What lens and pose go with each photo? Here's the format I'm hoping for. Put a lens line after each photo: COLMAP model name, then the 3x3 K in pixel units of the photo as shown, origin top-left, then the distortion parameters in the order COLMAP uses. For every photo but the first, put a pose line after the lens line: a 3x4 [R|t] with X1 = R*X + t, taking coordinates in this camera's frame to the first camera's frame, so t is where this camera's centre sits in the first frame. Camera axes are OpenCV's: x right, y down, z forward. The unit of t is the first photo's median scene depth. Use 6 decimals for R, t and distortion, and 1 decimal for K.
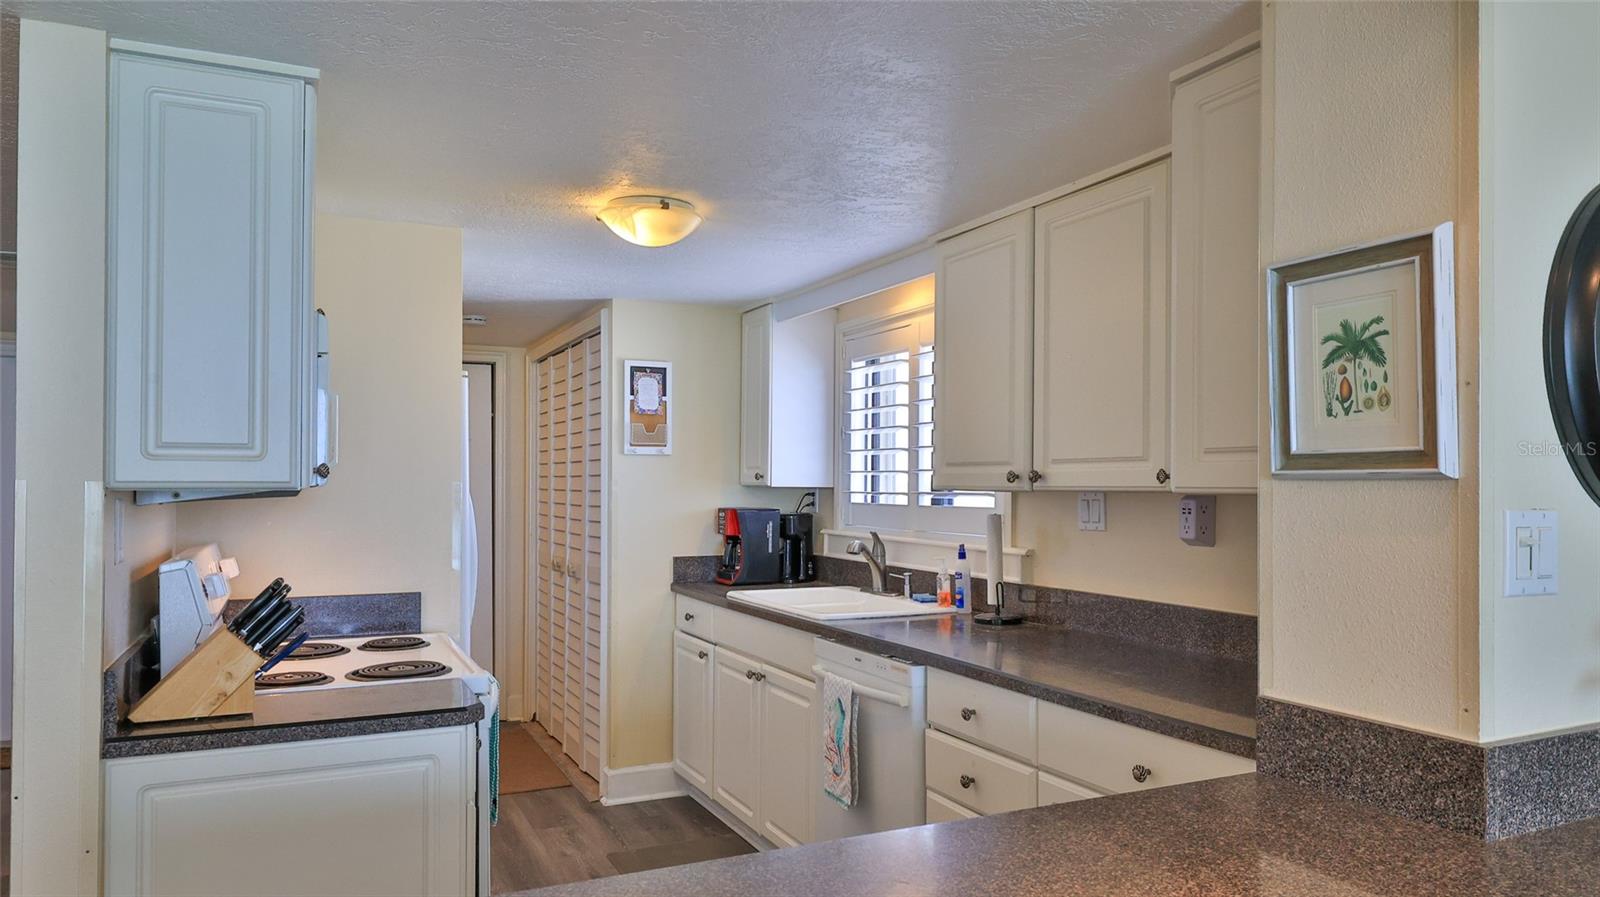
lens RADIAL K [[1078.2, 0, 801.5], [0, 1078.2, 472.7], [0, 0, 1]] dist [0.001337, 0.000456]
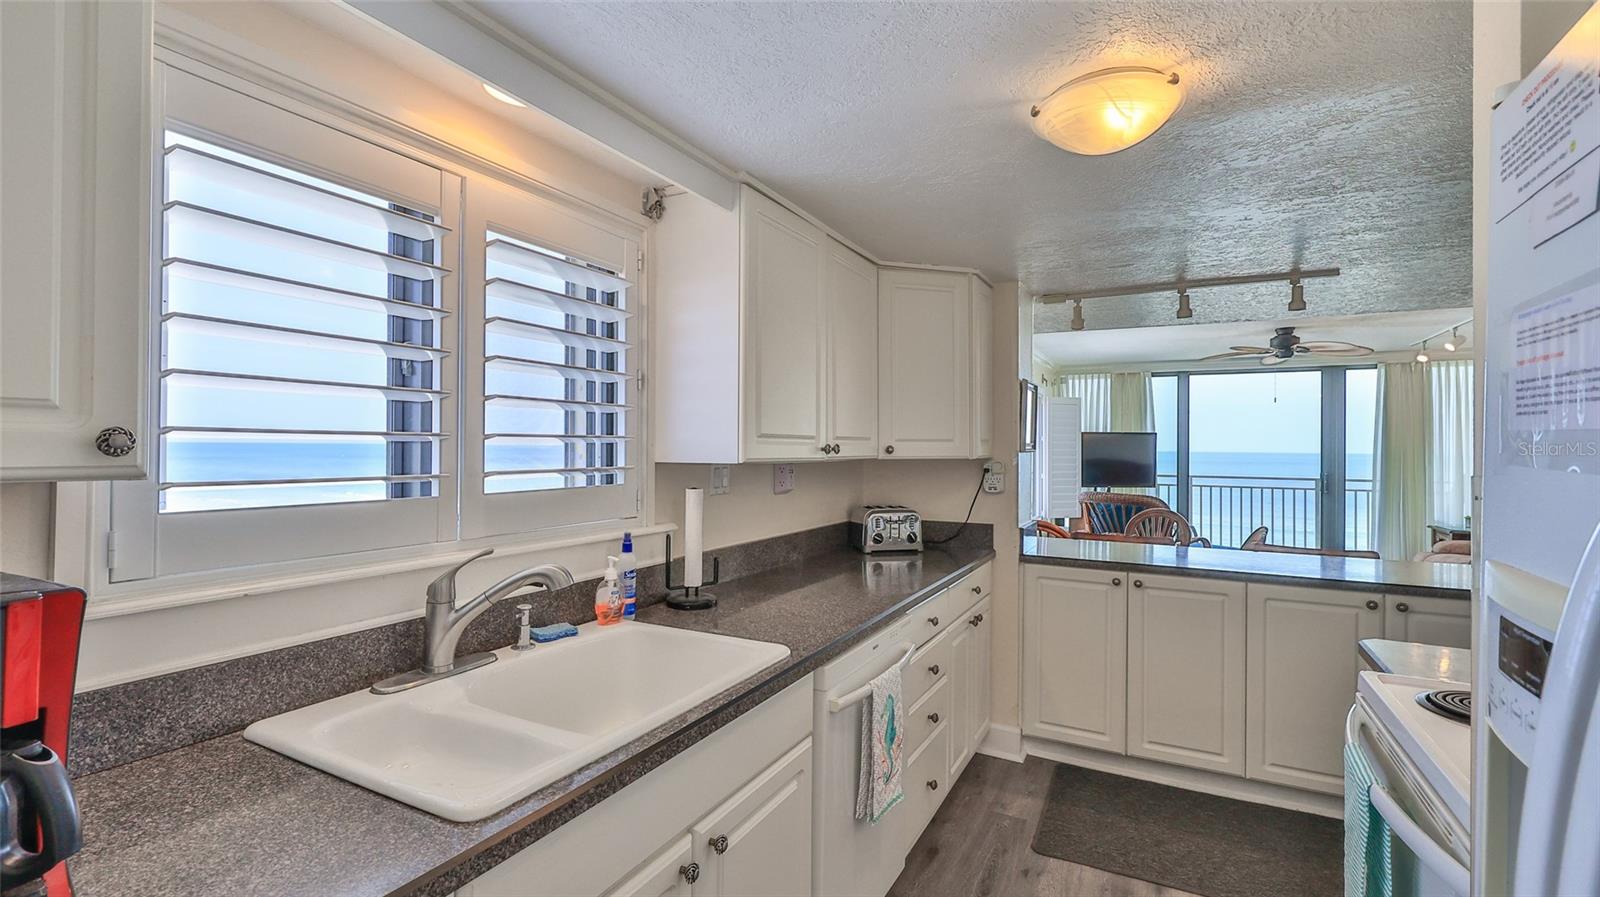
lens RADIAL K [[713.3, 0, 796.0], [0, 713.3, 442.3], [0, 0, 1]] dist [0.000623, -0.000398]
pose [[-0.597037, -0.000268, 0.802213, -0.364067], [-0.015235, 0.999823, -0.011004, 0.003567], [-0.802069, -0.018791, -0.596936, 1.272136]]
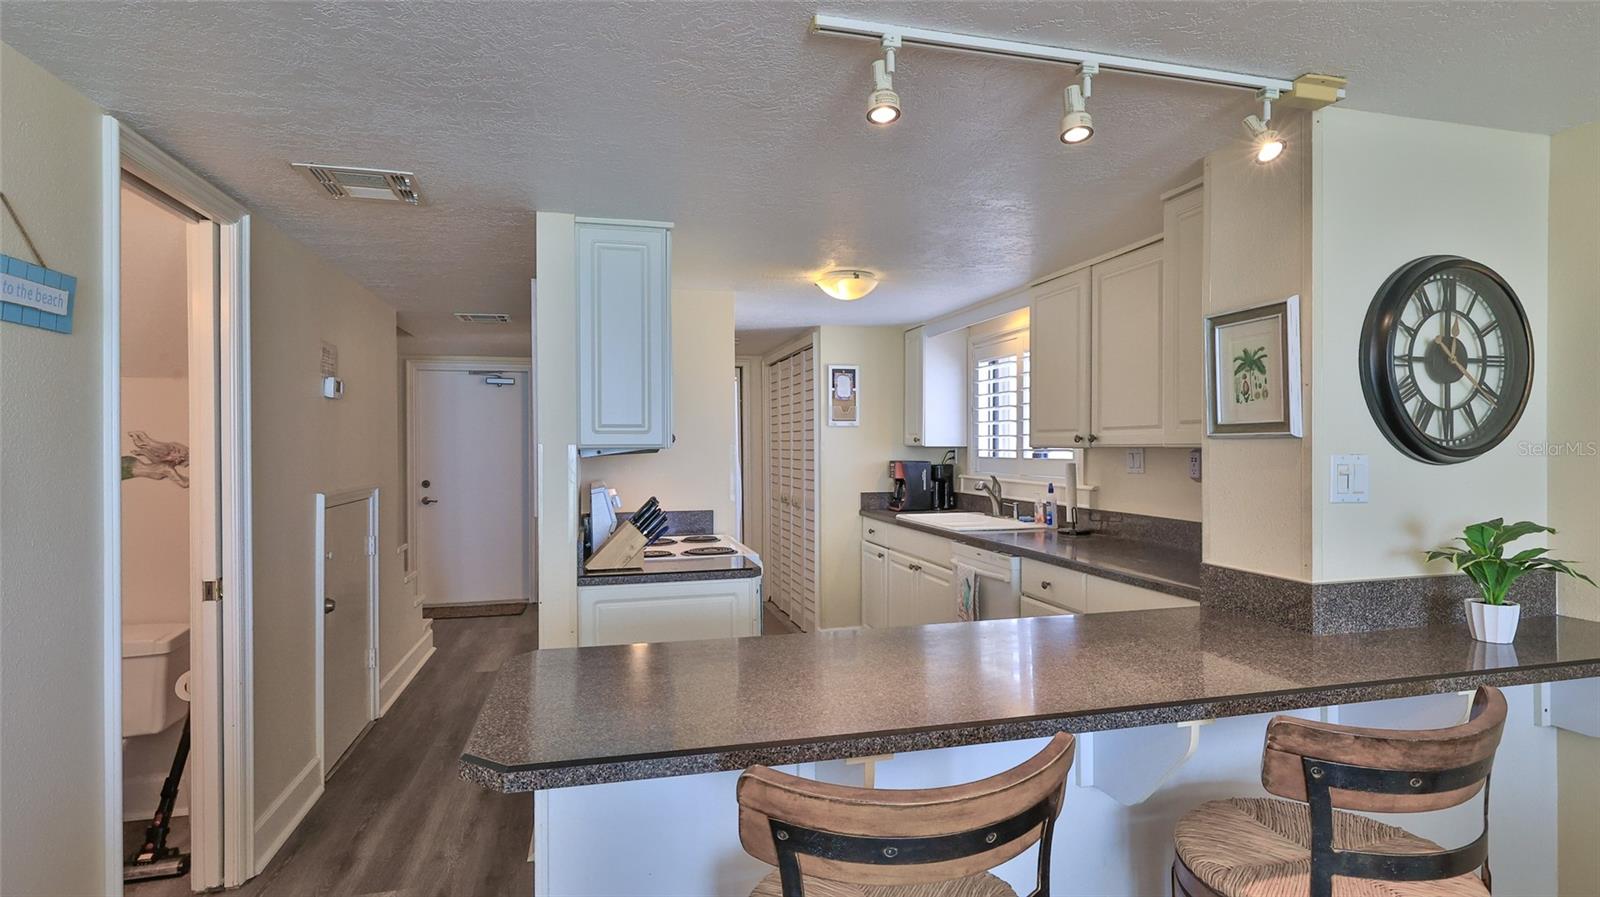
lens RADIAL K [[813.3, 0, 800.0], [0, 813.3, 448.5], [0, 0, 1]] dist [-0.000568, 0.000015]
pose [[0.982642, -0.006324, -0.185405, 0.014570], [0.008828, 0.999881, 0.012685, -0.000308], [0.185302, -0.014102, 0.982580, -0.200800]]
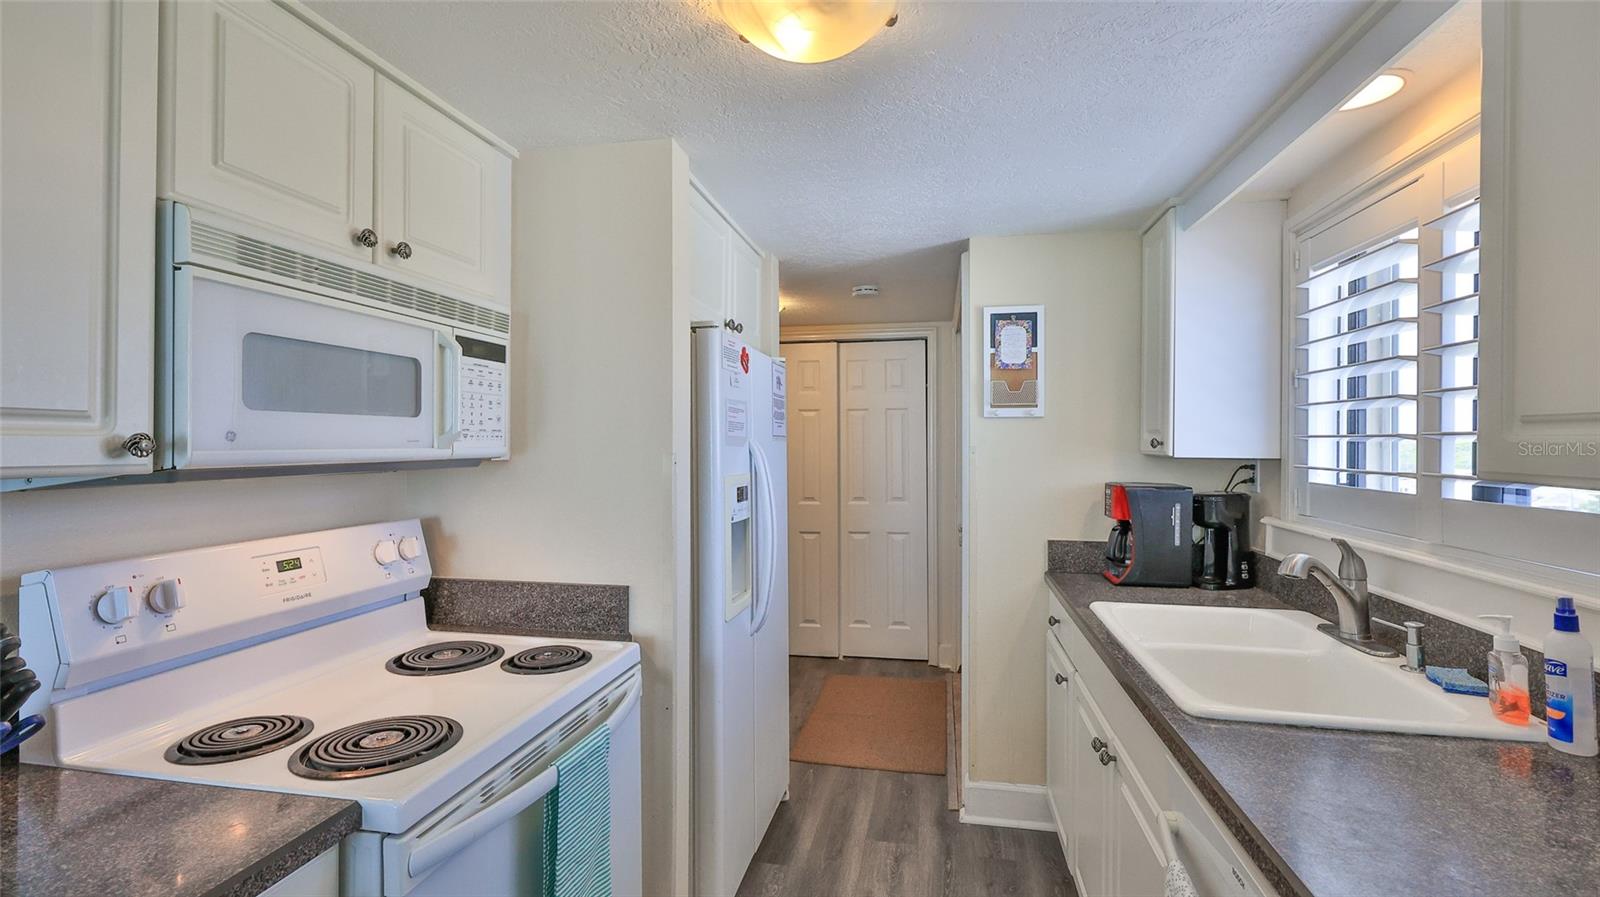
lens RADIAL K [[713.3, 0, 796.0], [0, 713.3, 442.3], [0, 0, 1]] dist [0.000623, -0.000398]
pose [[0.802307, -0.000069, -0.596912, 0.070784], [0.005260, 0.999962, 0.006955, -0.002644], [0.596889, -0.008720, 0.802277, 0.589722]]
